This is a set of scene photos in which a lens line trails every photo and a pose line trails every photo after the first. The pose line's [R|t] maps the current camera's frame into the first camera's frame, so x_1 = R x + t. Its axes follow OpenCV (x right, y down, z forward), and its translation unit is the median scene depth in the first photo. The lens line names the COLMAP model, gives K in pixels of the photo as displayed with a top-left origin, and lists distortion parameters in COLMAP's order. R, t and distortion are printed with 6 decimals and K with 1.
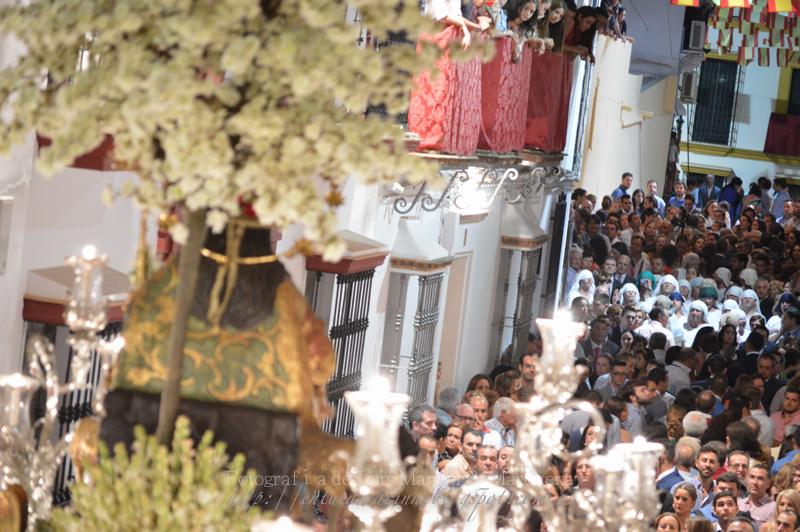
lens RADIAL K [[4471.7, 0, 400.0], [0, 4471.7, 266.0], [0, 0, 1]] dist [-0.601342, 3.389878]
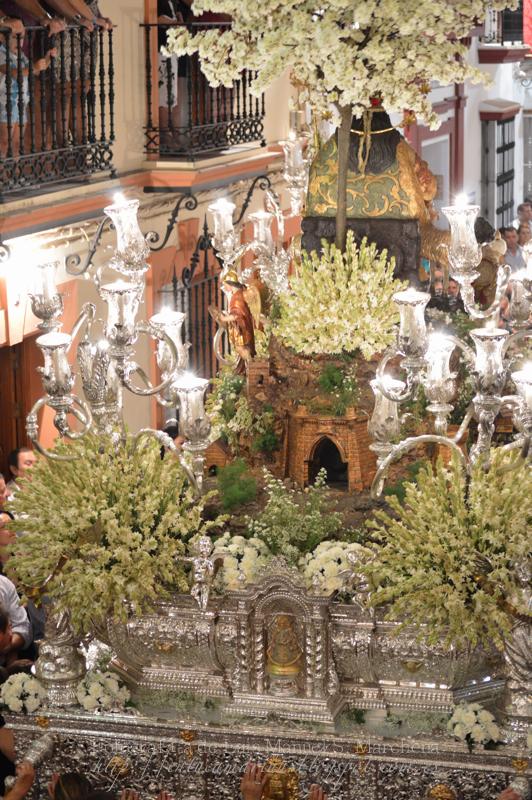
lens RADIAL K [[2199.7, 0, 266.0], [0, 2199.7, 400.0], [0, 0, 1]] dist [-0.033917, -1.336939]
pose [[0.987844, -0.109056, -0.110771, 0.005243], [0.121564, 0.986101, 0.113261, -0.000595], [0.096880, -0.125350, 0.987371, 0.168561]]
